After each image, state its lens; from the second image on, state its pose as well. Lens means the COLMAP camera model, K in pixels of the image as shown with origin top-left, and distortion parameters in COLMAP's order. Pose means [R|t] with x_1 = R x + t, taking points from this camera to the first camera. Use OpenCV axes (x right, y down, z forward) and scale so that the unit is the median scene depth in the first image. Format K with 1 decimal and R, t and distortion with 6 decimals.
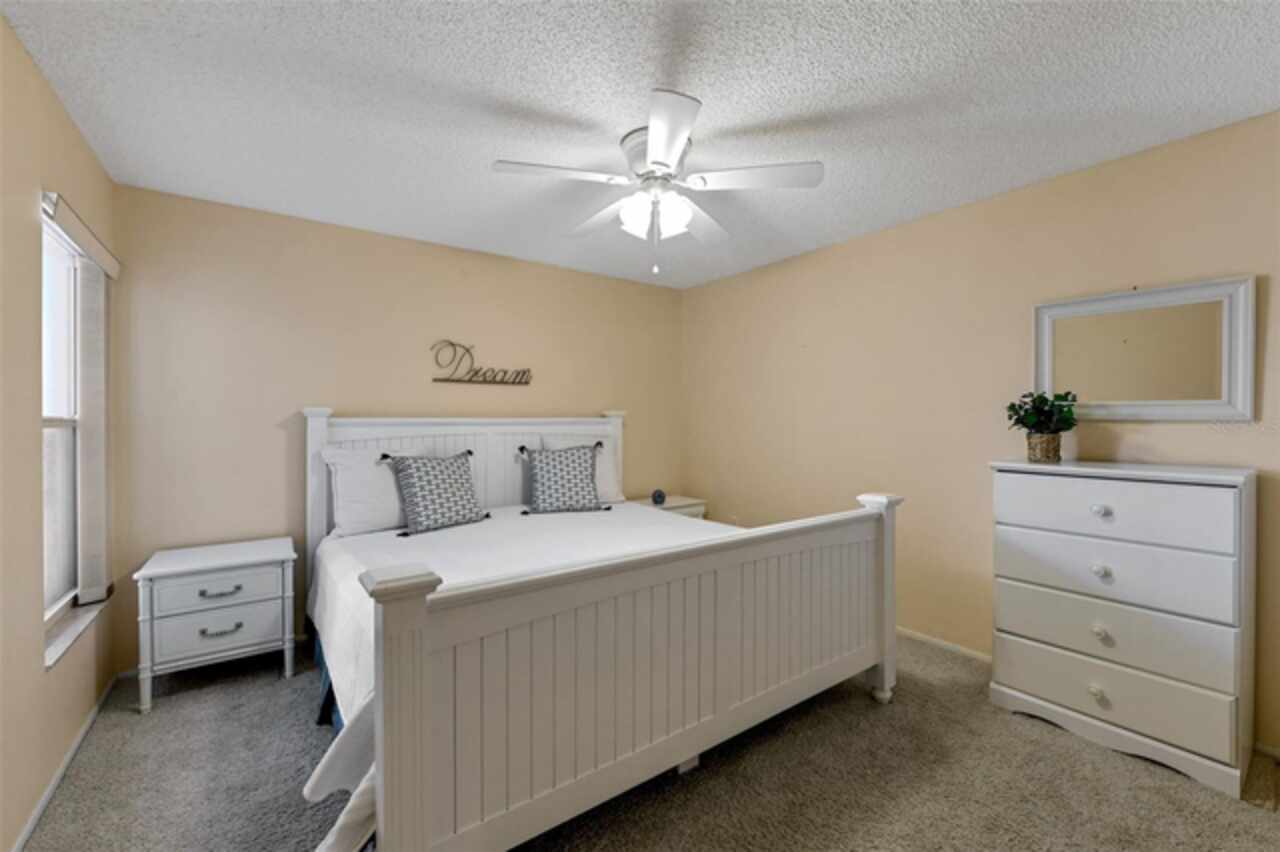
lens RADIAL K [[523.1, 0, 645.6], [0, 523.1, 423.0], [0, 0, 1]] dist [0.001511, 0.000095]
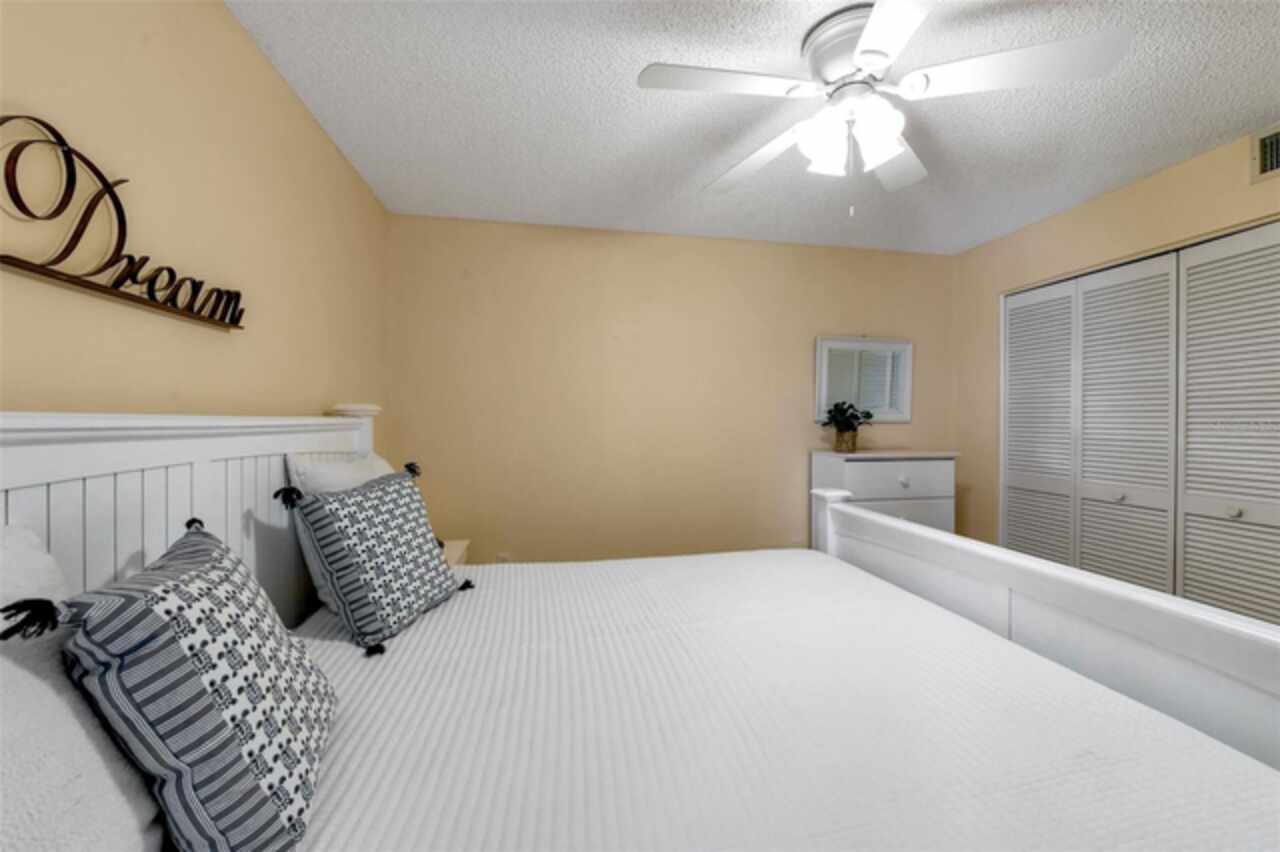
lens RADIAL K [[523.1, 0, 645.6], [0, 523.1, 423.0], [0, 0, 1]] dist [0.001511, 0.000095]
pose [[0.444922, -0.001169, 0.895568, -0.465680], [0.004690, 0.999988, -0.001024, -0.002123], [-0.895557, 0.004656, 0.444923, 0.583206]]
